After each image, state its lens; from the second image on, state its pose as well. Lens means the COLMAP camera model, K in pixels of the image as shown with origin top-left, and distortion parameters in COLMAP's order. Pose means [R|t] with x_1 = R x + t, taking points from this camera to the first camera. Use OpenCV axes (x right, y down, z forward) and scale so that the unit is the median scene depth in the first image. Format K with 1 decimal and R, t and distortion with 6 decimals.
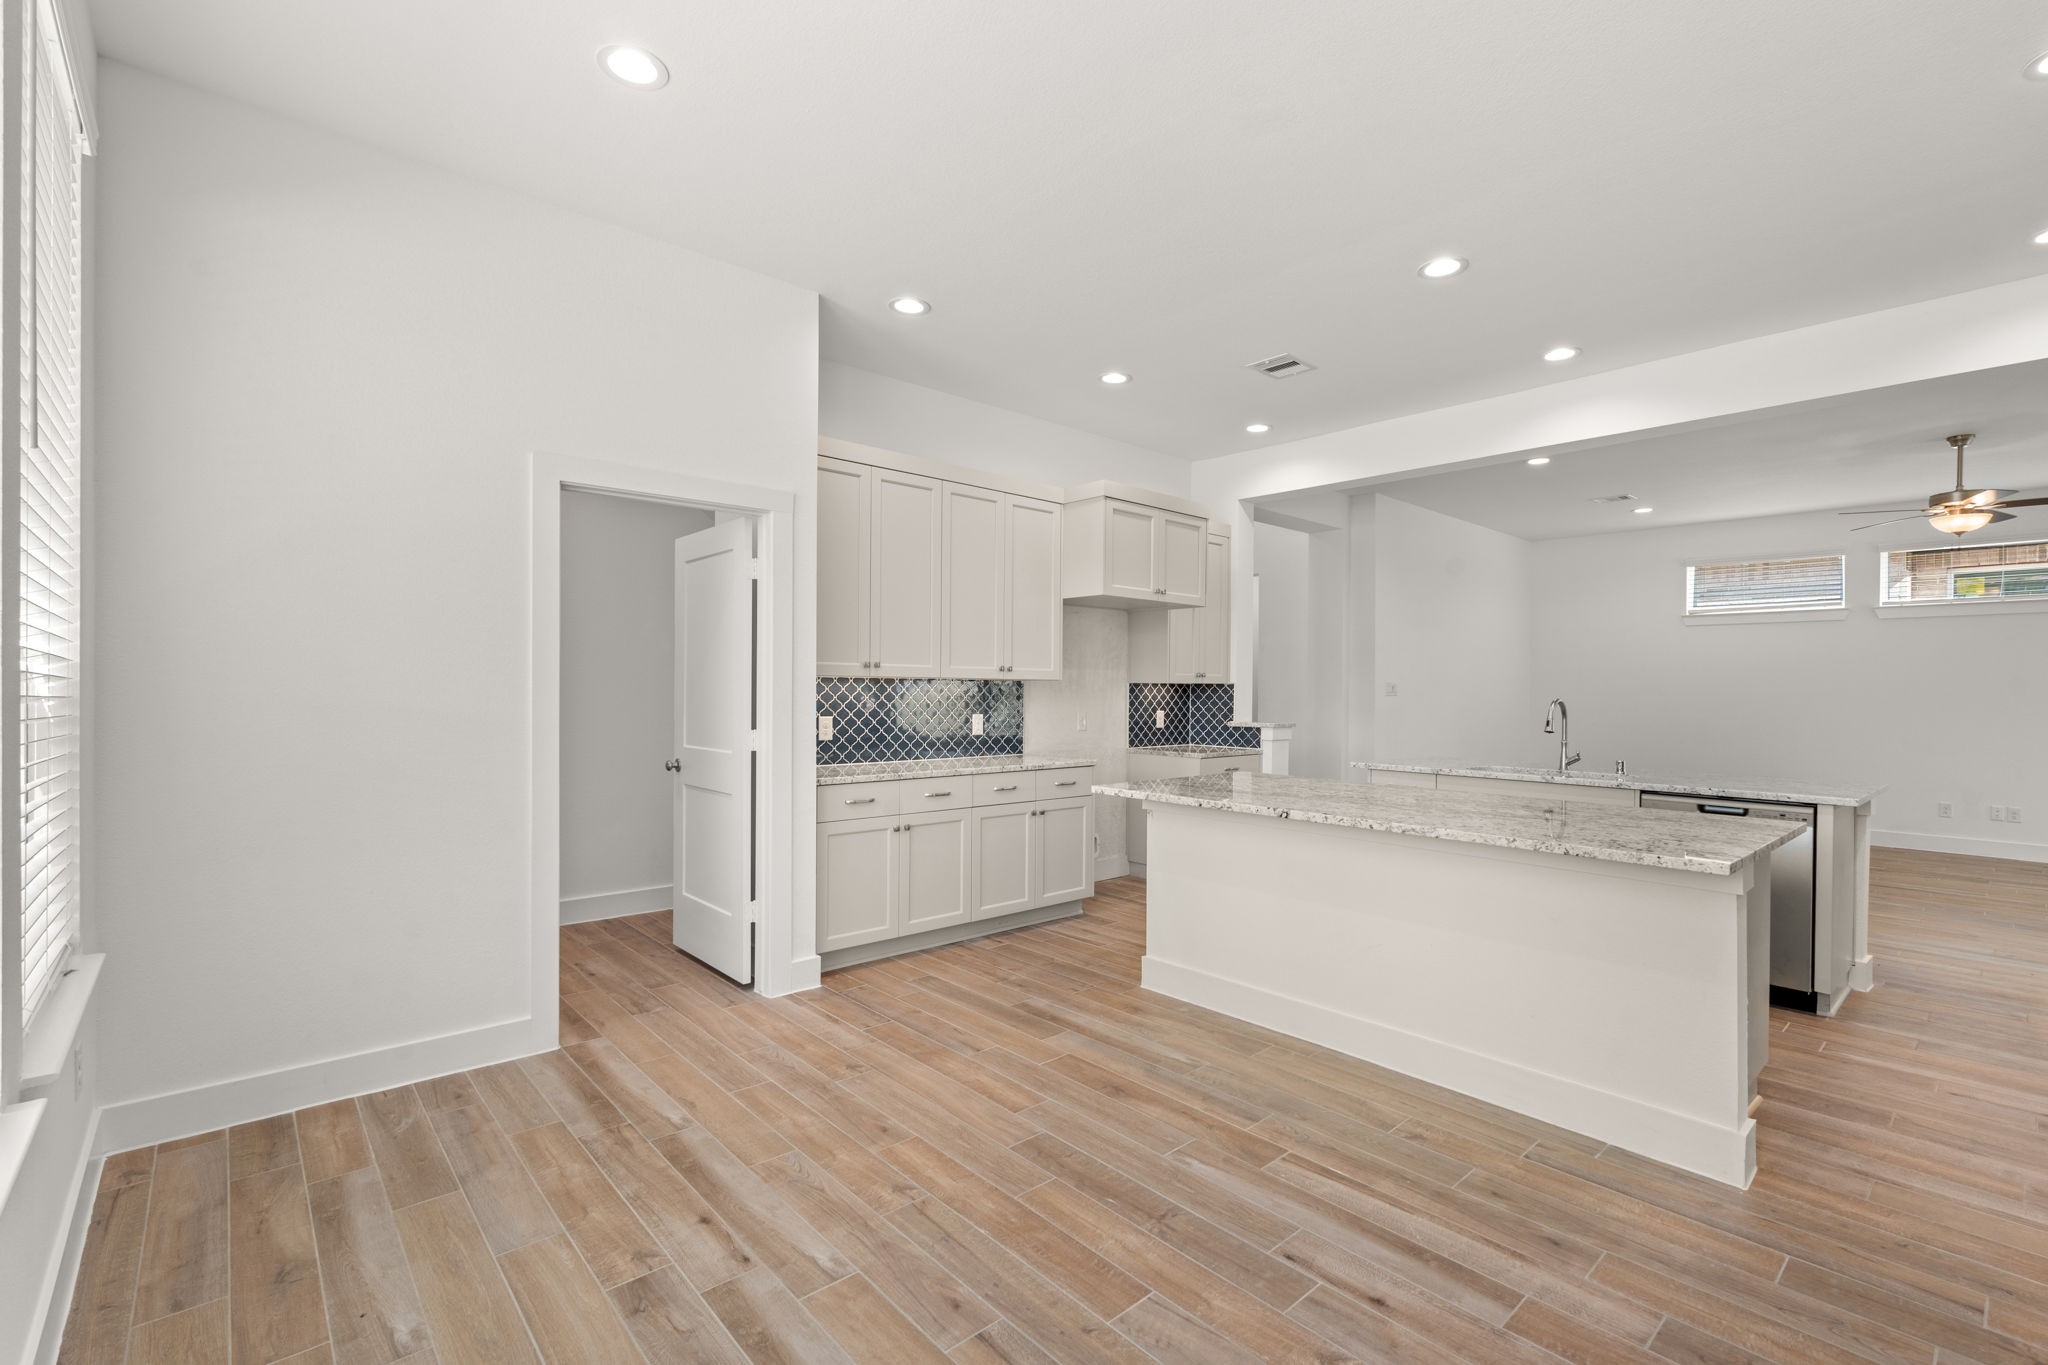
lens RADIAL K [[891.6, 0, 1024.9], [0, 891.6, 687.1], [0, 0, 1]] dist [0.000637, -0.000044]
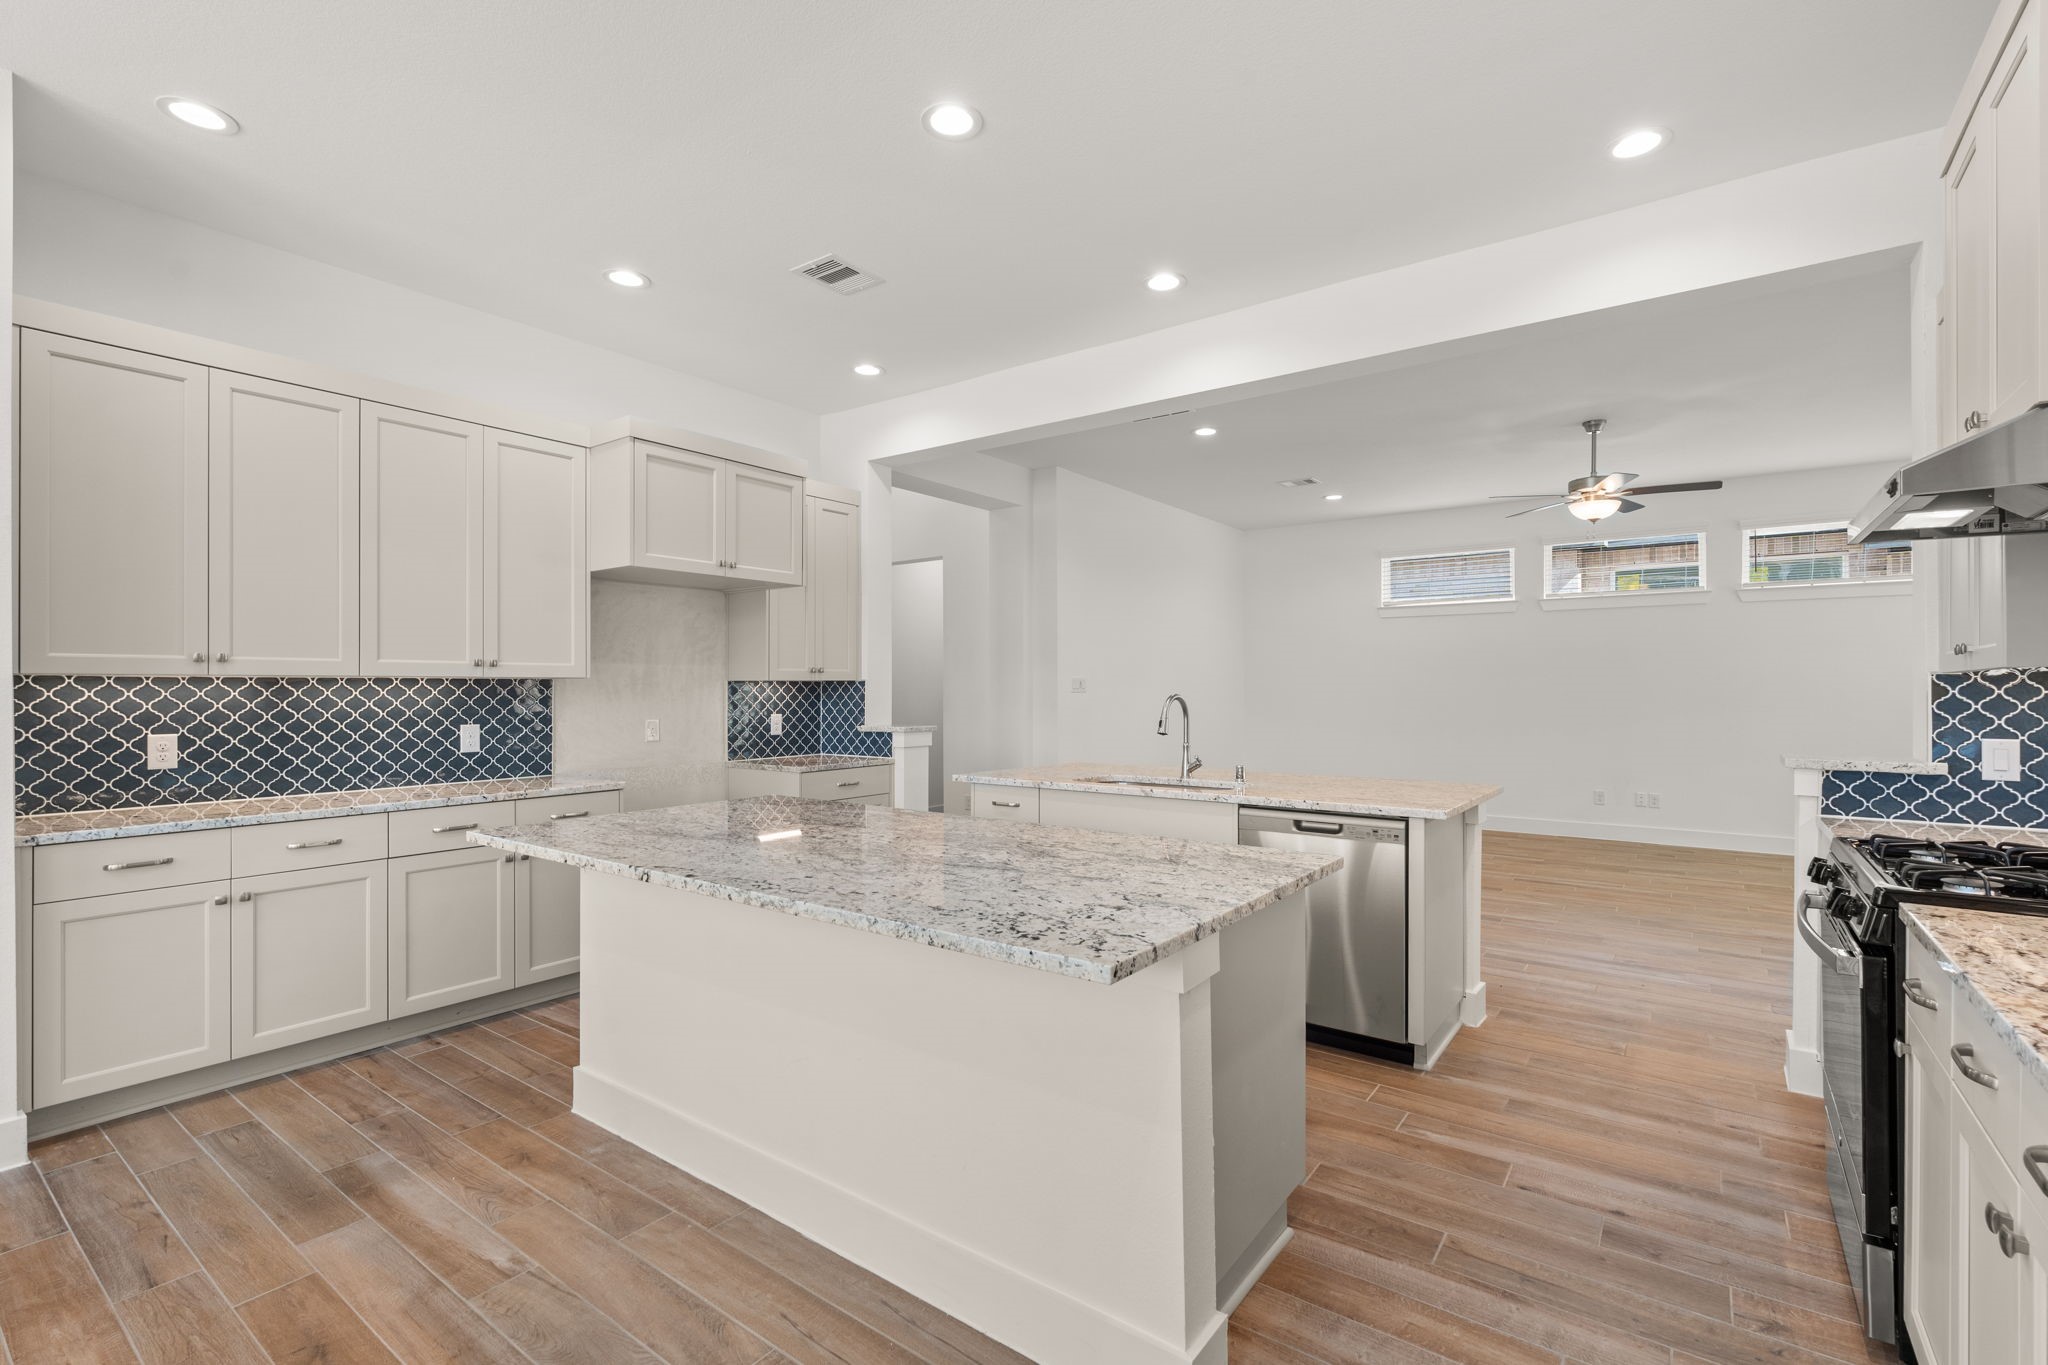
lens RADIAL K [[891.6, 0, 1034.5], [0, 891.6, 682.9], [0, 0, 1]] dist [0.000637, -0.000044]
pose [[0.979444, -0.010335, 0.201453, 0.260729], [0.011013, 0.999937, -0.002243, 0.002249], [-0.201417, 0.004416, 0.979496, 0.174233]]
